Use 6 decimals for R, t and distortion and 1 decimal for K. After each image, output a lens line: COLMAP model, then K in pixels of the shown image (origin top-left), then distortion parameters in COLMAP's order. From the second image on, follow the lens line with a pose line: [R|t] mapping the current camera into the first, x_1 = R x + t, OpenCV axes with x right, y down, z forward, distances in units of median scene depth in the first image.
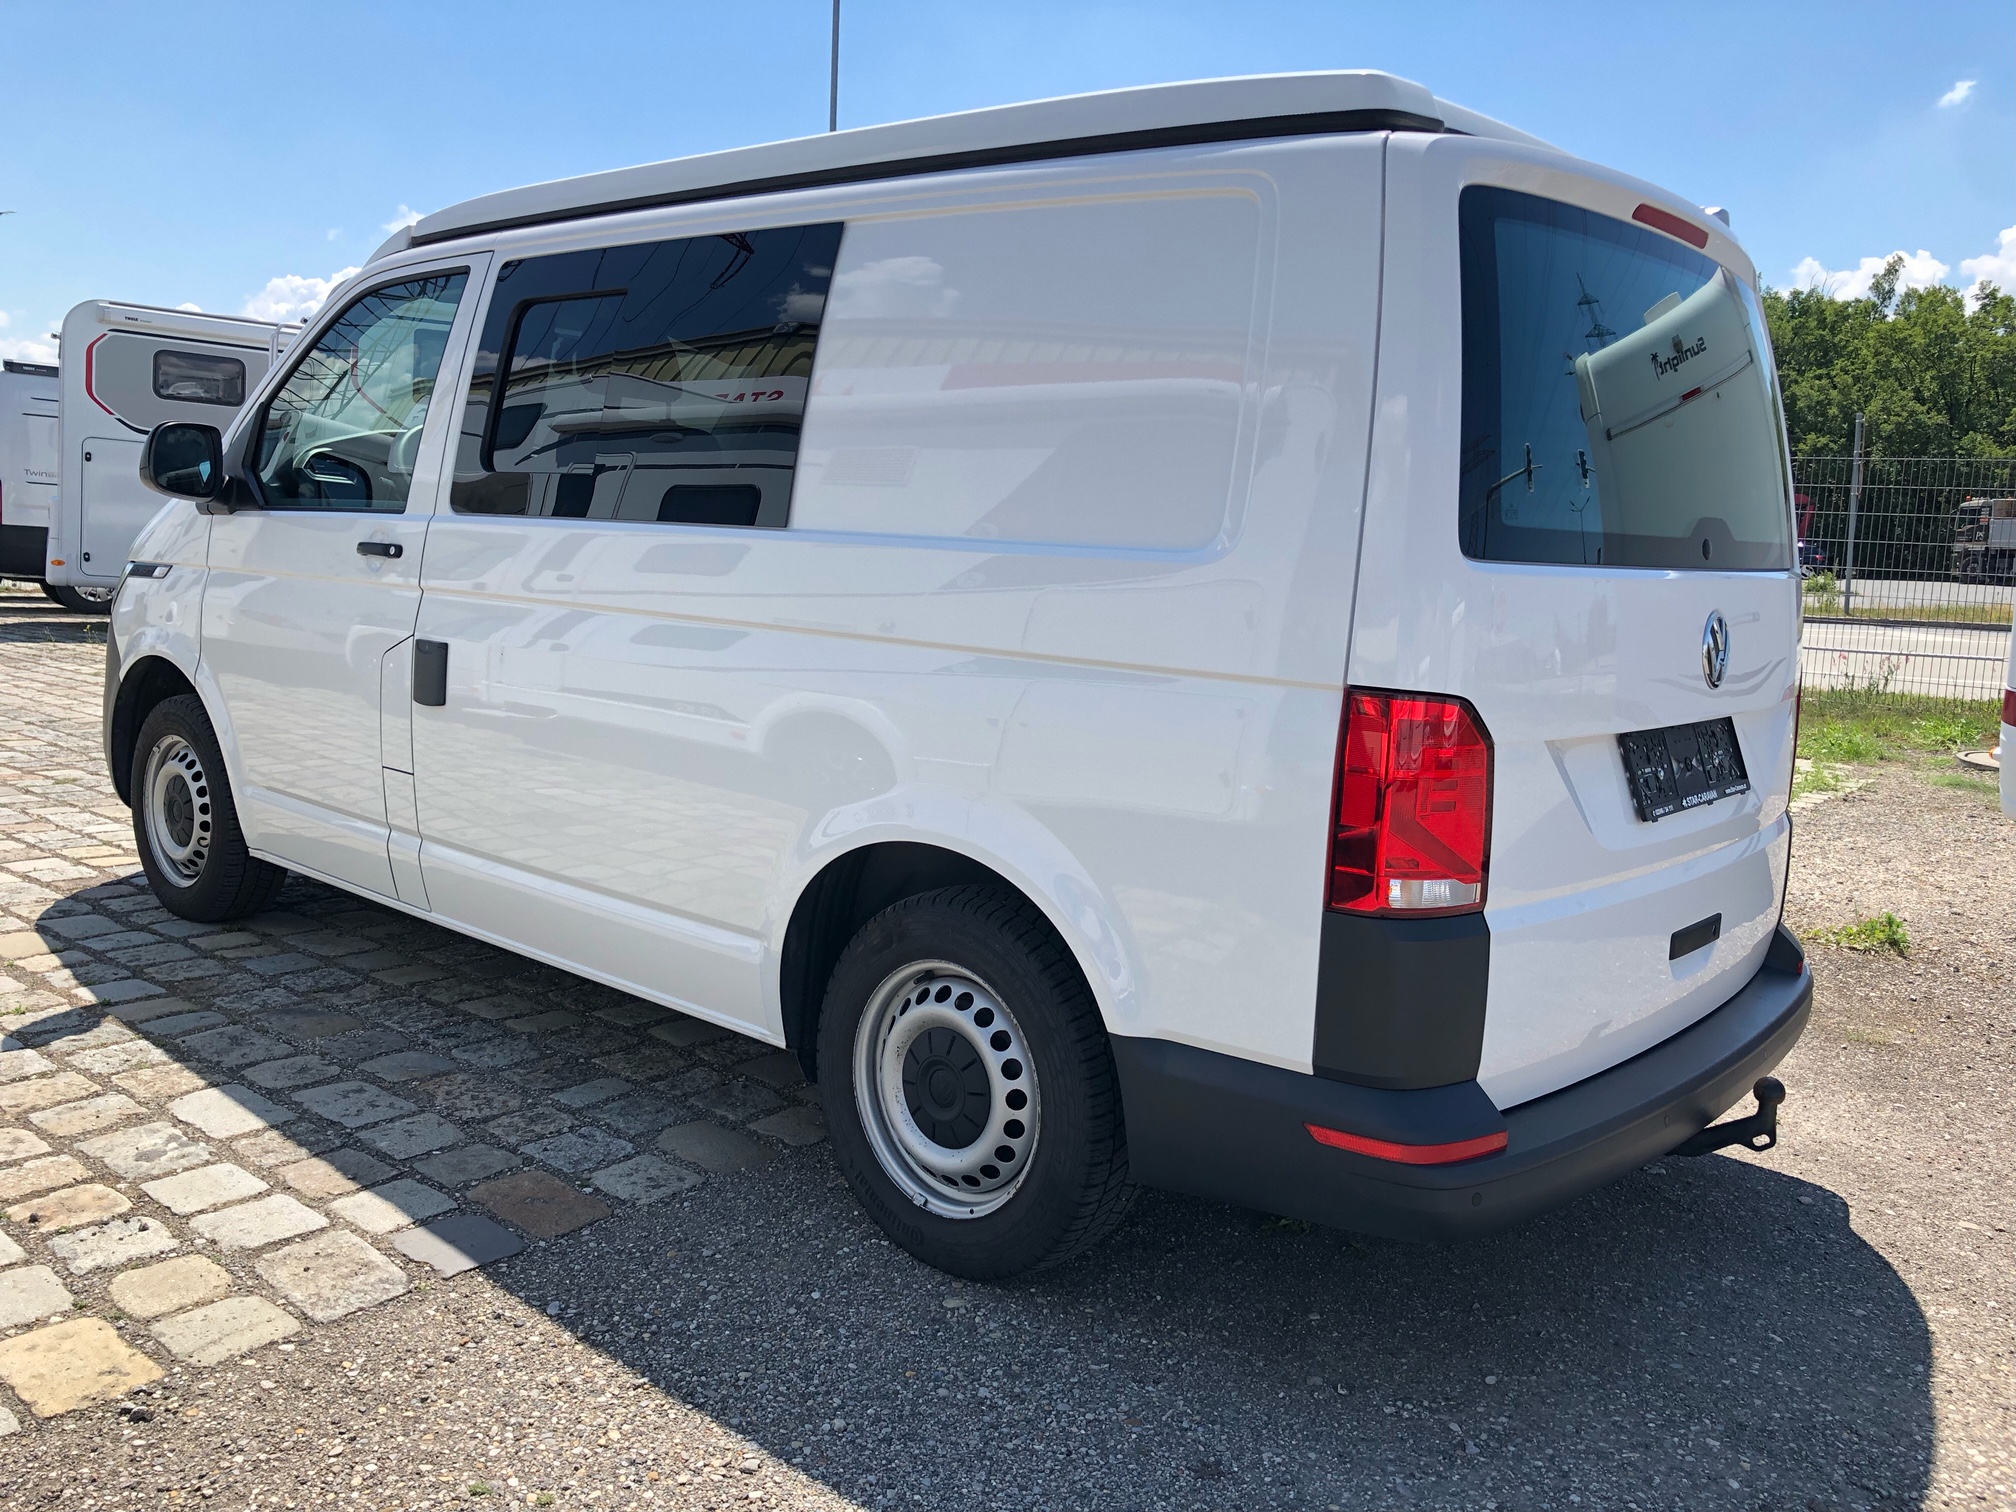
lens RADIAL K [[1660.4, 0, 1008.0], [0, 1660.4, 756.0], [0, 0, 1]] dist [0.005652, 0.006769]
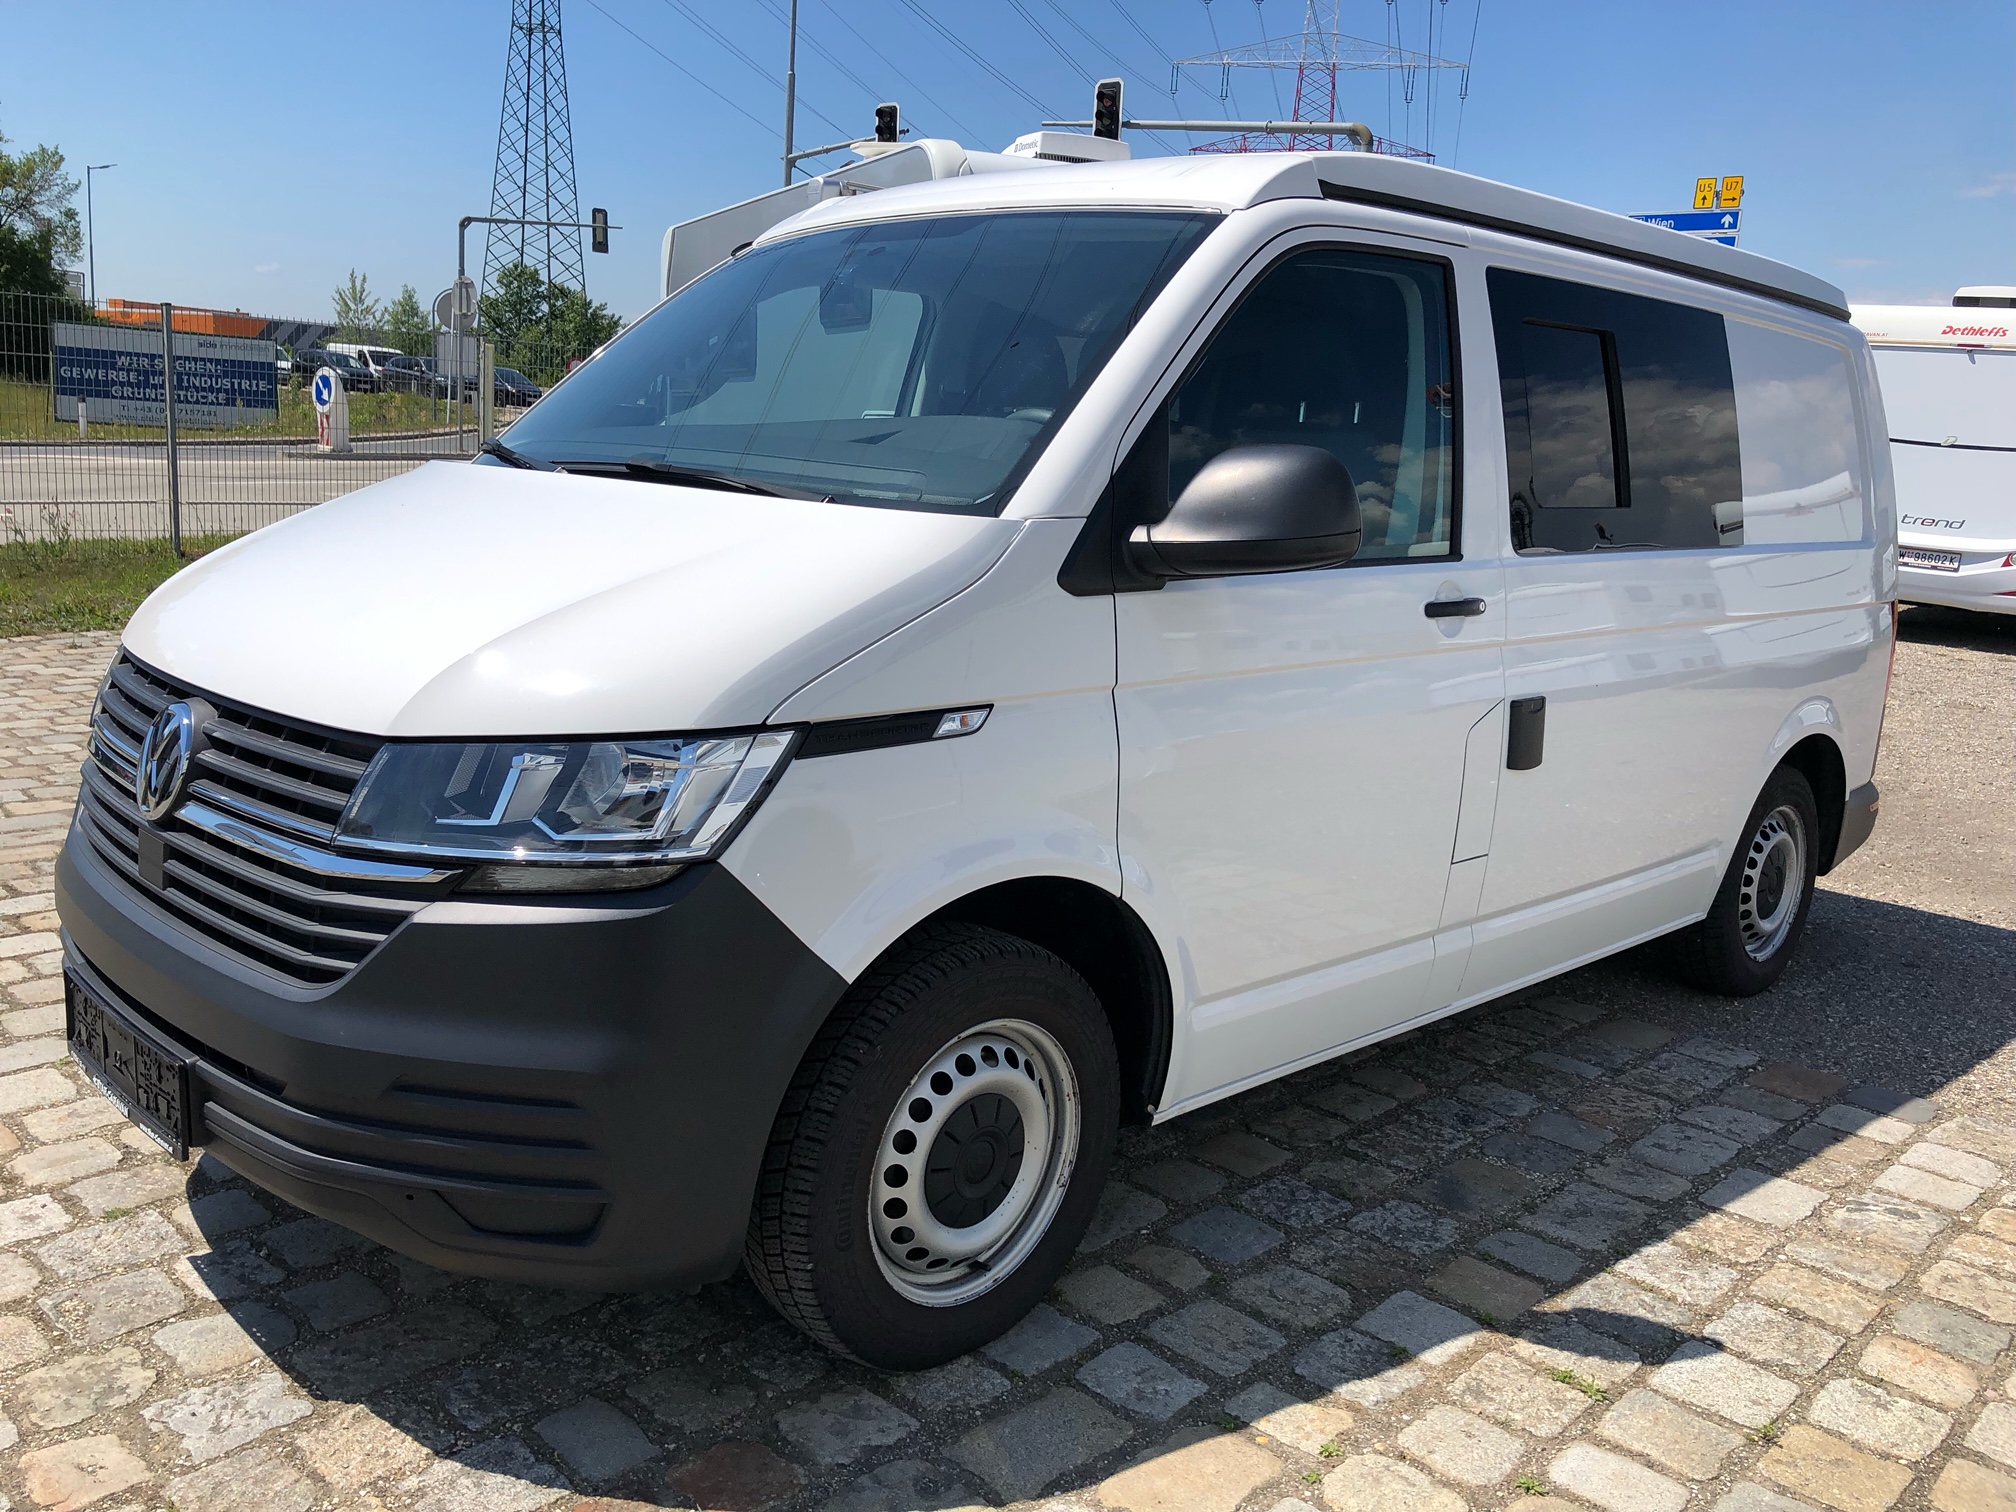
lens RADIAL K [[1666.2, 0, 1008.0], [0, 1666.2, 756.0], [0, 0, 1]] dist [0.016451, 0.004769]
pose [[0.083486, -0.229389, 0.969748, -1.300757], [0.090597, 0.970862, 0.221853, -0.275253], [-0.992382, 0.069335, 0.101835, 1.229421]]
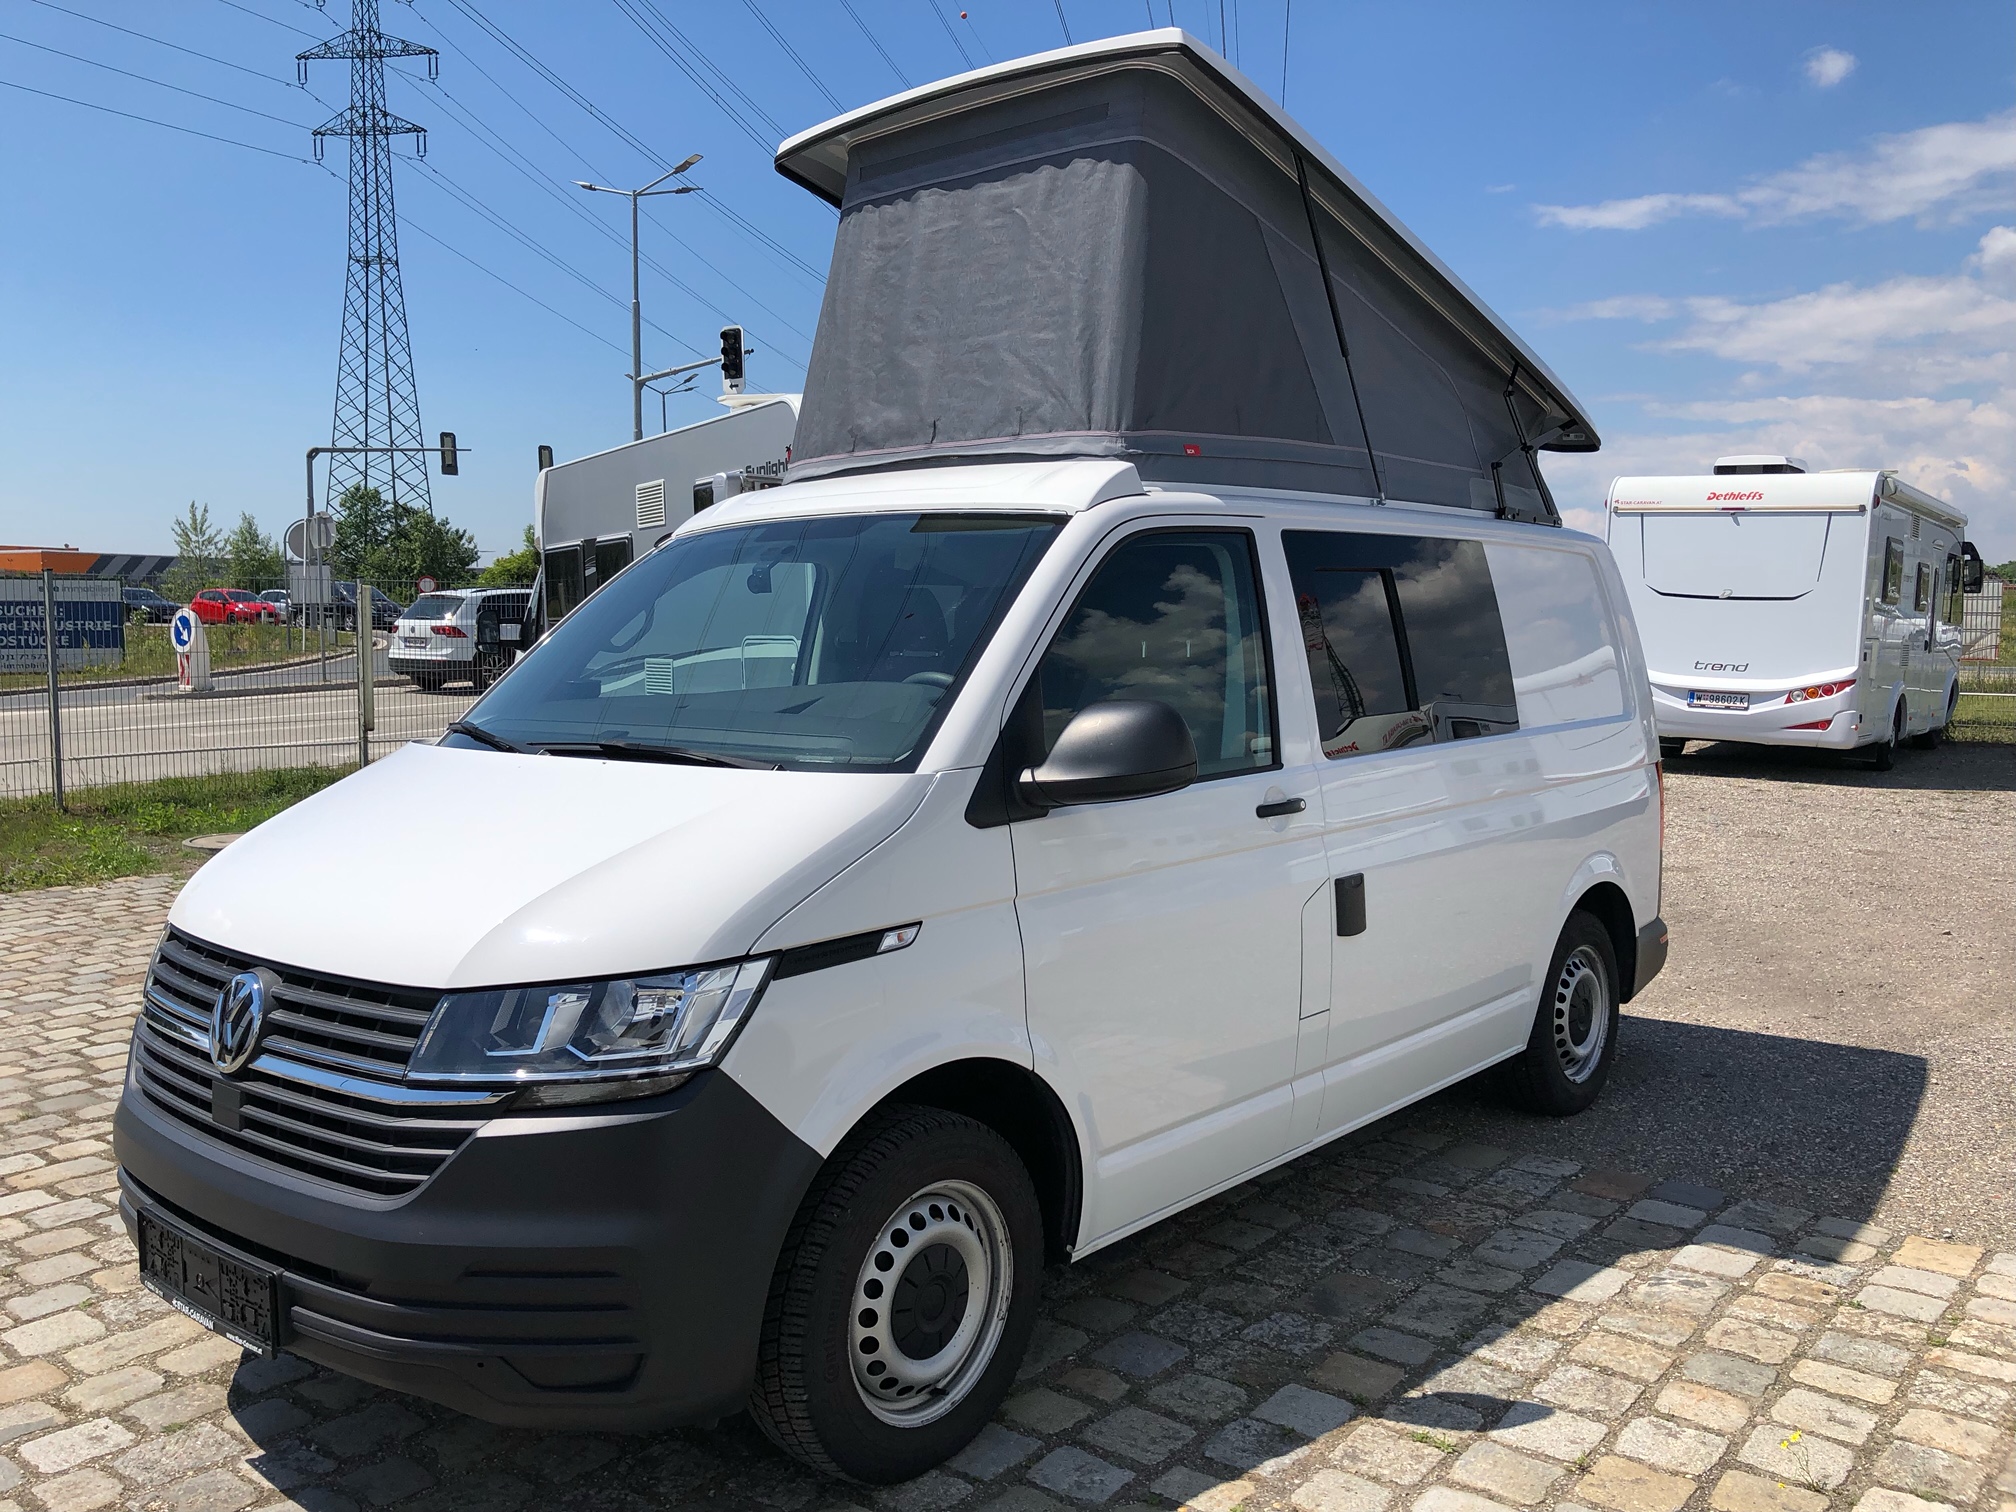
lens RADIAL K [[1681.6, 0, 1021.0], [0, 1681.6, 732.7], [0, 0, 1]] dist [0.010859, -0.001719]
pose [[-0.014123, -0.114001, 0.993380, -1.480635], [0.145543, 0.982664, 0.114841, -0.331972], [-0.989251, 0.146201, 0.002714, 1.235855]]
